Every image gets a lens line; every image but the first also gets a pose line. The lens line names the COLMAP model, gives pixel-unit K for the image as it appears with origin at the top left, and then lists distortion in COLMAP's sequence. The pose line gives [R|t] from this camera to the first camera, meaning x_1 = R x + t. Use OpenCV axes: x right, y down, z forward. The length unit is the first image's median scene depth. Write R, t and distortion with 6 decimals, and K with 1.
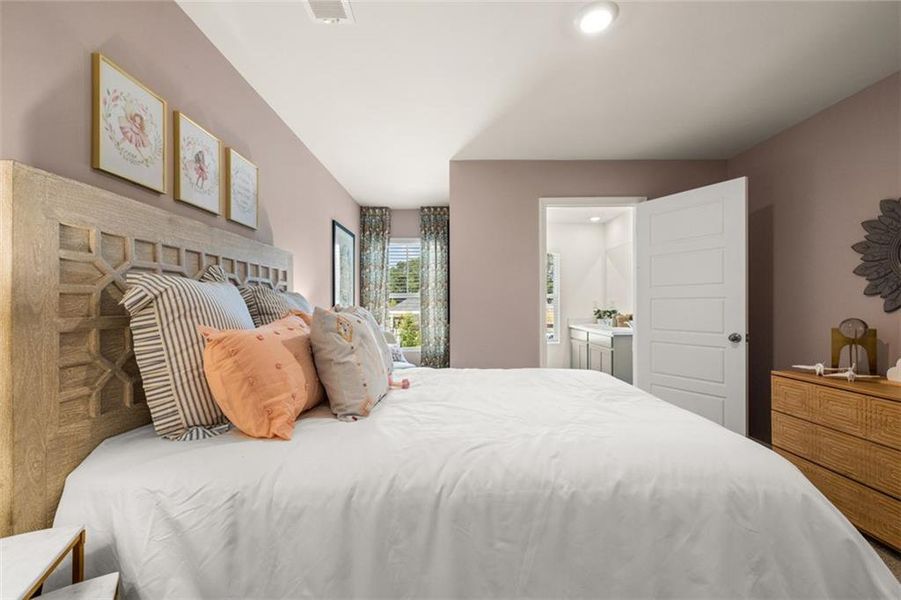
lens RADIAL K [[383.1, 0, 450.1], [0, 383.1, 301.5], [0, 0, 1]] dist [0.019592, 0.000086]
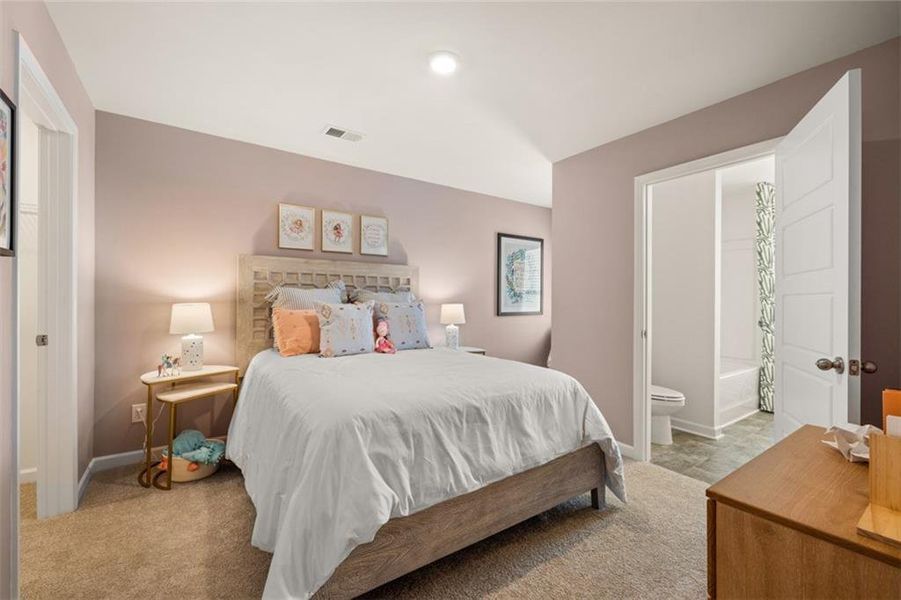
lens RADIAL K [[383.1, 0, 450.5], [0, 383.1, 298.2], [0, 0, 1]] dist [0.019592, 0.000086]
pose [[0.574787, 0.004375, -0.818292, 1.582298], [-0.003049, 0.999990, 0.003205, -0.006451], [0.818298, 0.000653, 0.574794, 0.376515]]
